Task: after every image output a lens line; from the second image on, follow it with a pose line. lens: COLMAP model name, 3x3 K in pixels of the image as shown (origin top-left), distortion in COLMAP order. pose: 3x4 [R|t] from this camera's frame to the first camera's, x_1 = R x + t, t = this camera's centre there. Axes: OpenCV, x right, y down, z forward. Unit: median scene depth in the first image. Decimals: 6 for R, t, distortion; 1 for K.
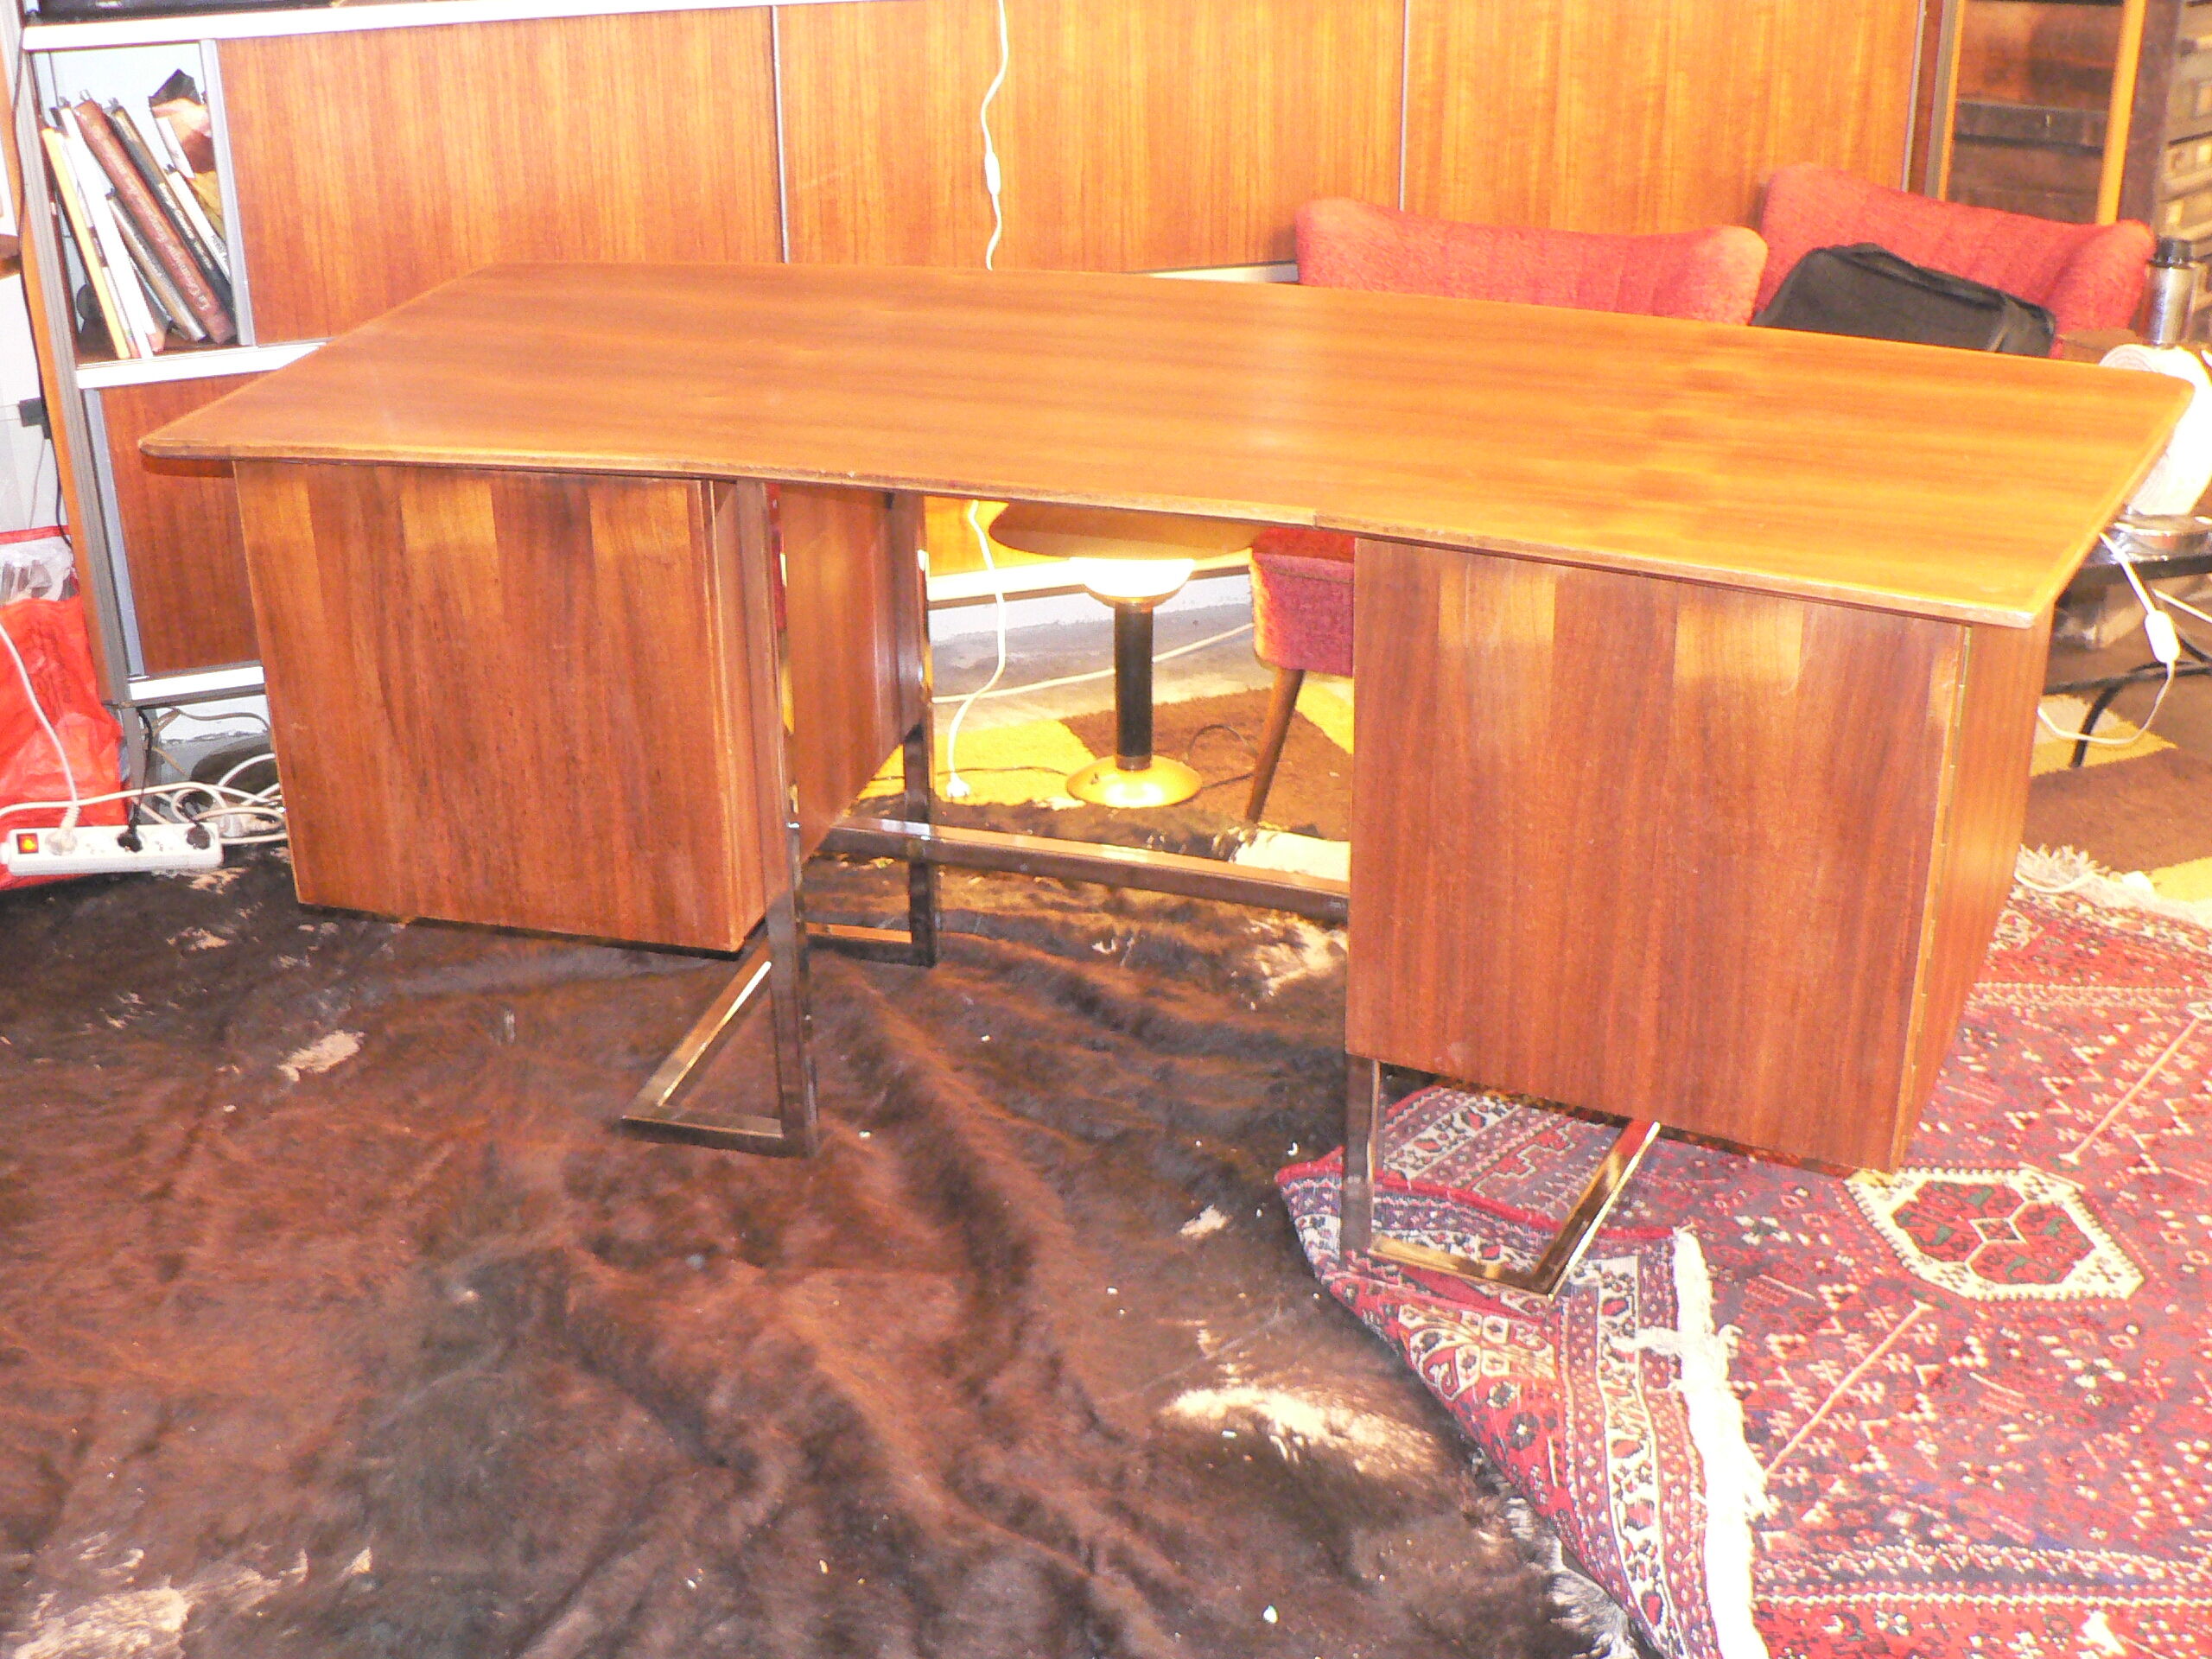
lens RADIAL K [[2396.1, 0, 1067.9], [0, 2396.1, 846.4], [0, 0, 1]] dist [-0.114827, 0.000000]
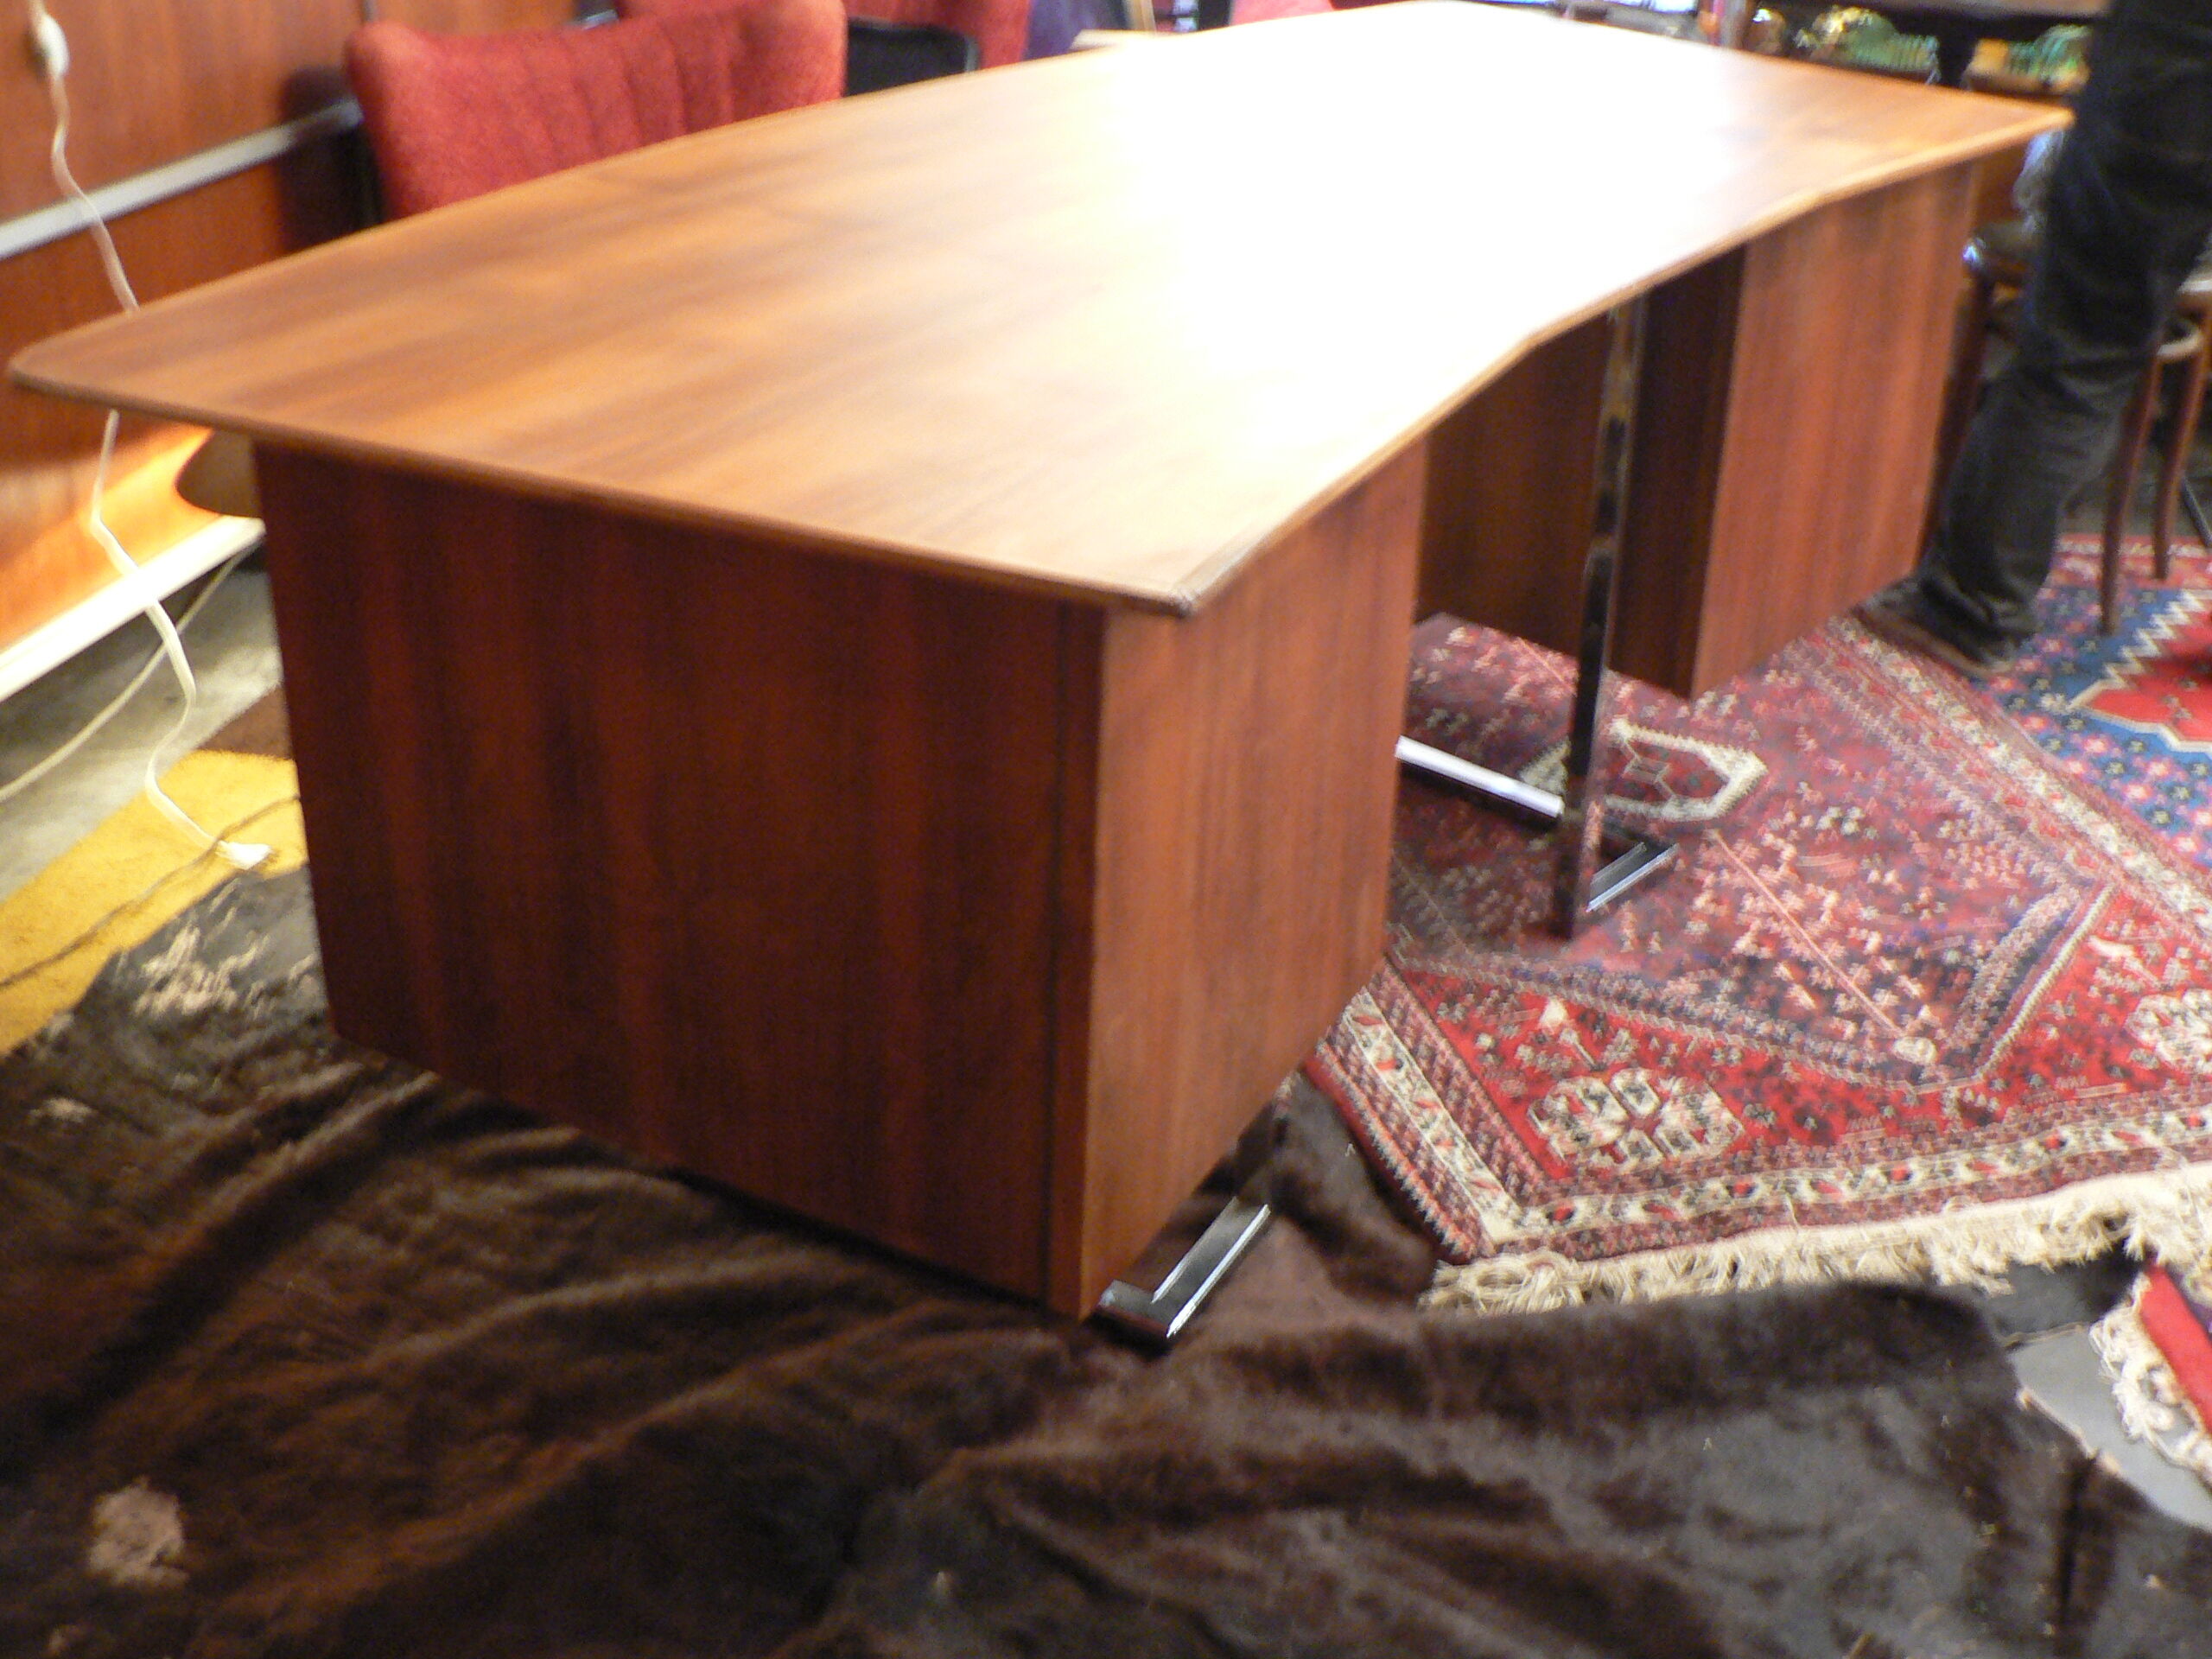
lens RADIAL K [[2396.1, 0, 1112.5], [0, 2396.1, 810.5], [0, 0, 1]] dist [-0.114827, 0.000000]
pose [[0.548030, -0.362890, 0.753641, -0.678767], [0.320476, 0.923331, 0.211555, -0.160629], [-0.772631, 0.125585, 0.622310, 0.476737]]
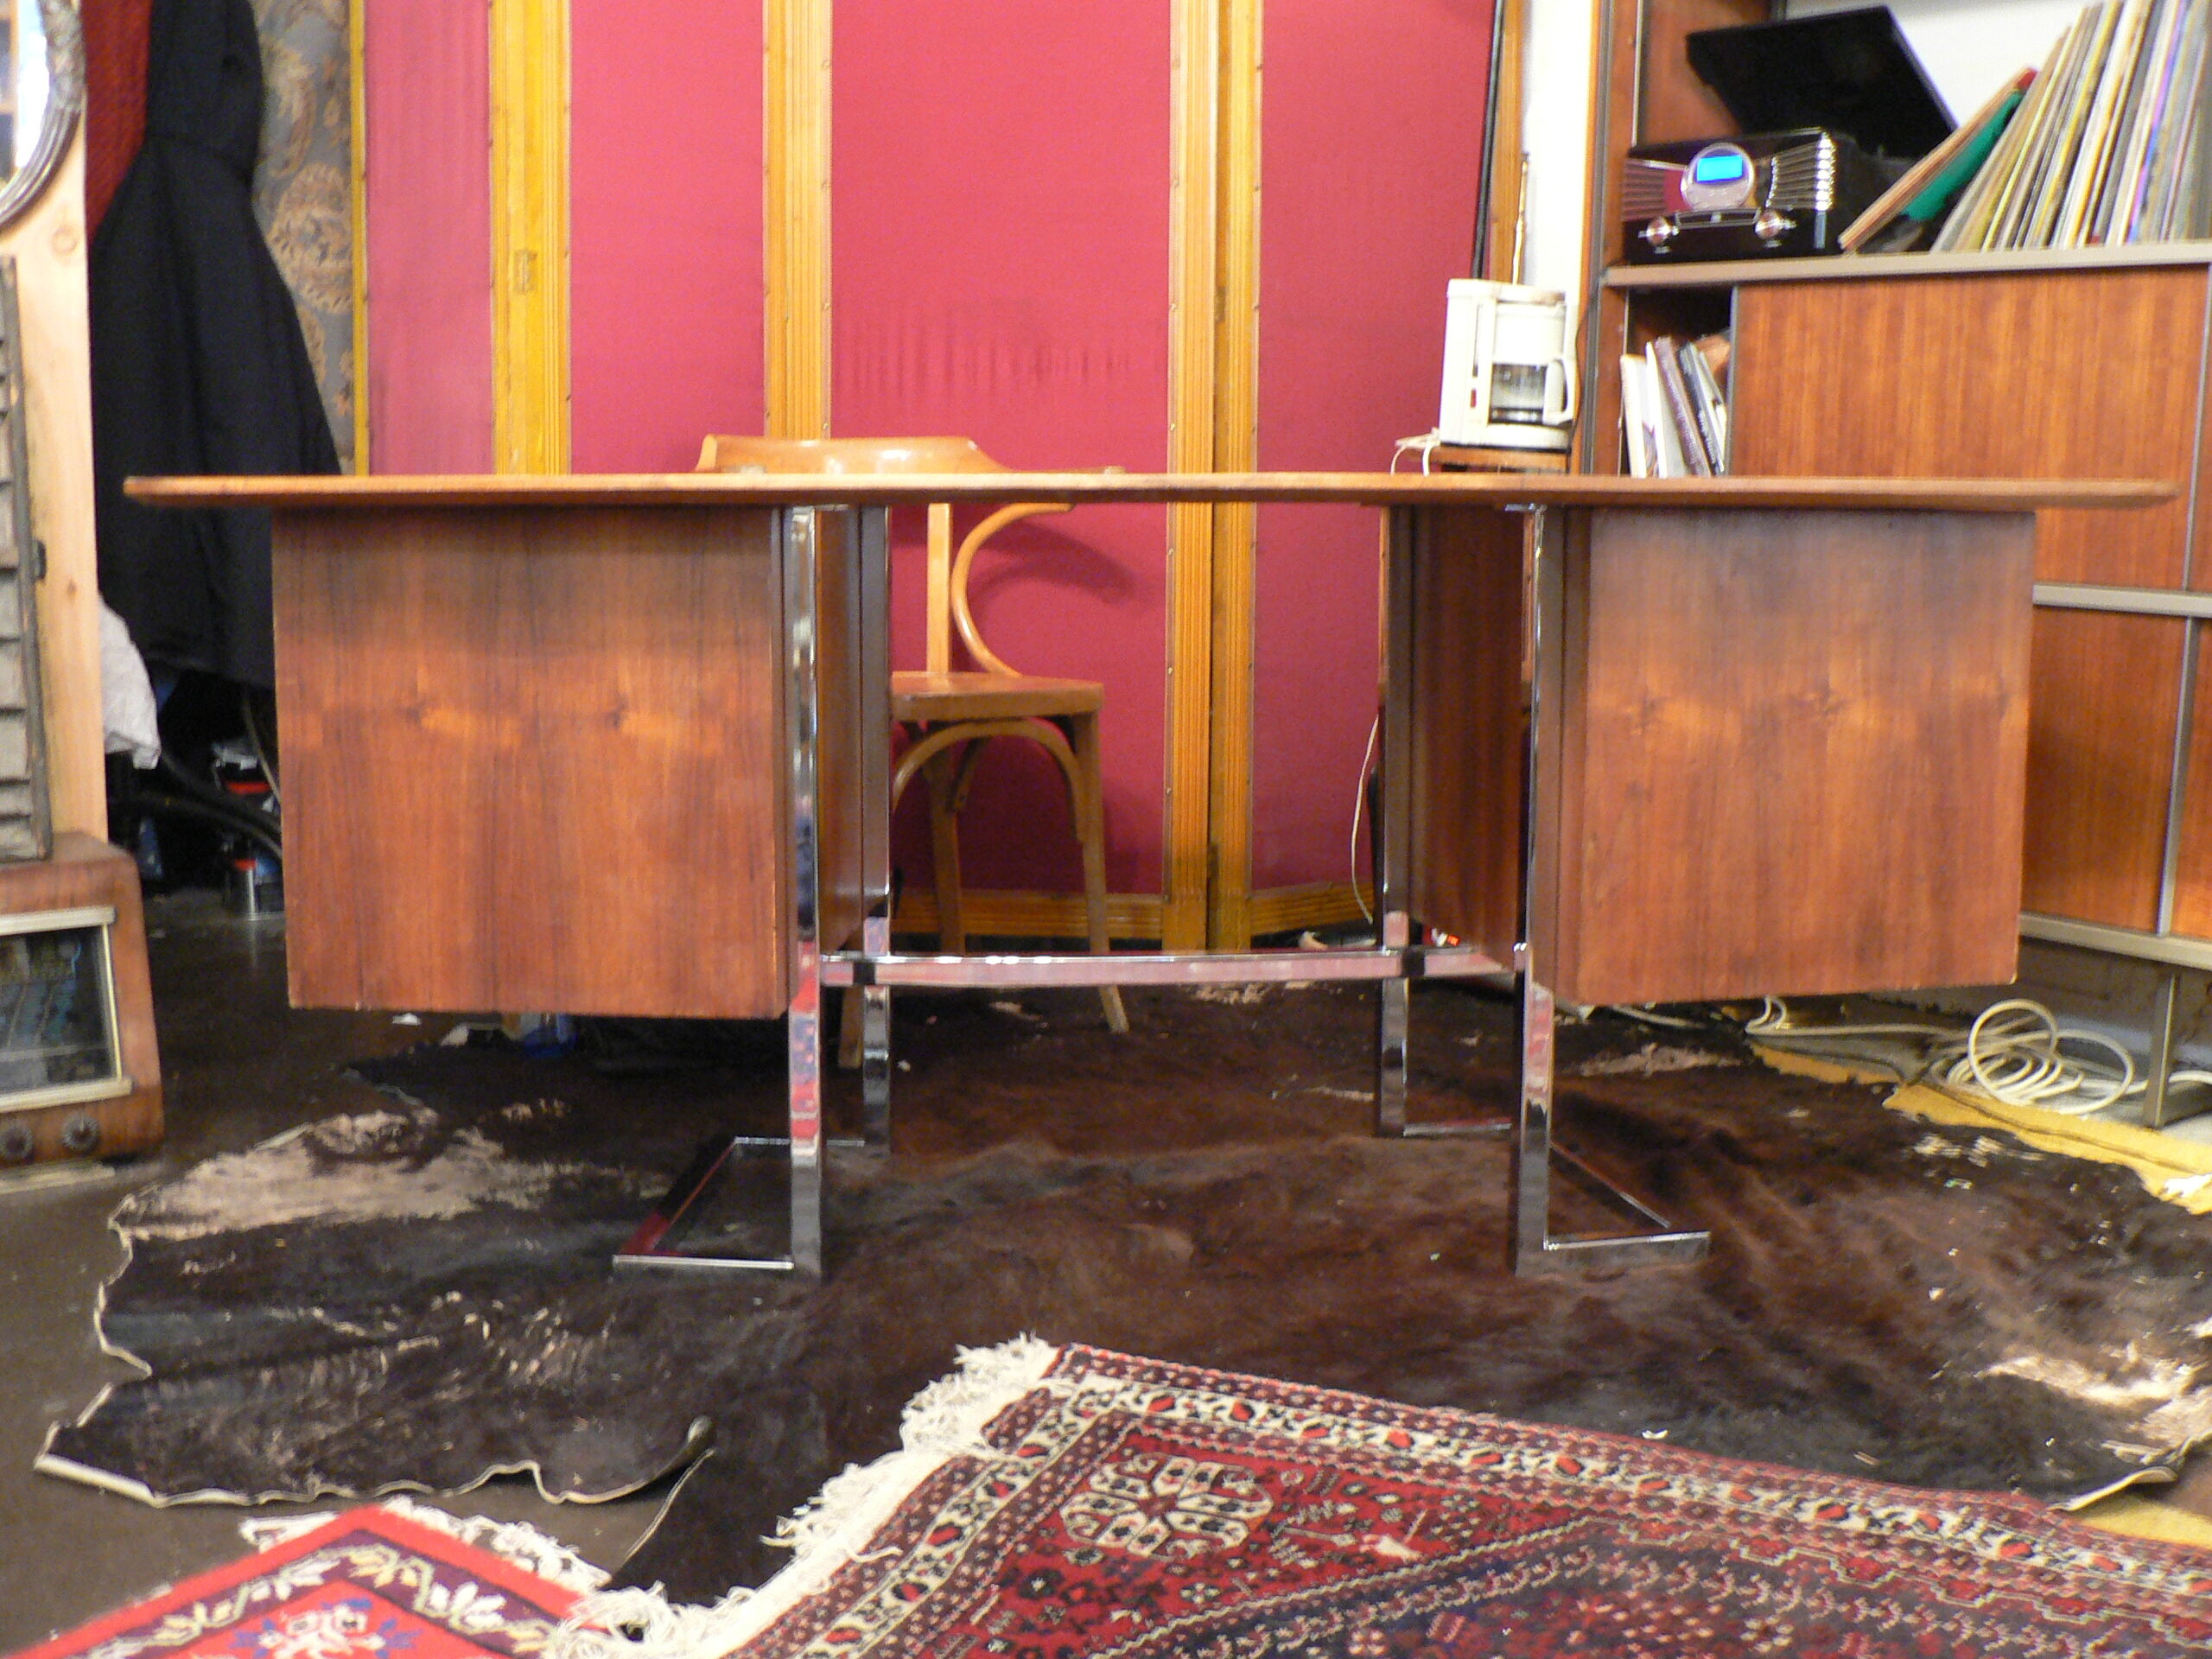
lens RADIAL K [[2396.1, 0, 1083.1], [0, 2396.1, 842.0], [0, 0, 1]] dist [-0.114827, 0.000000]
pose [[0.337486, 0.172178, -0.925450, 0.807806], [-0.401722, 0.915452, 0.023821, 0.002103], [0.851306, 0.363735, 0.378120, 0.502860]]
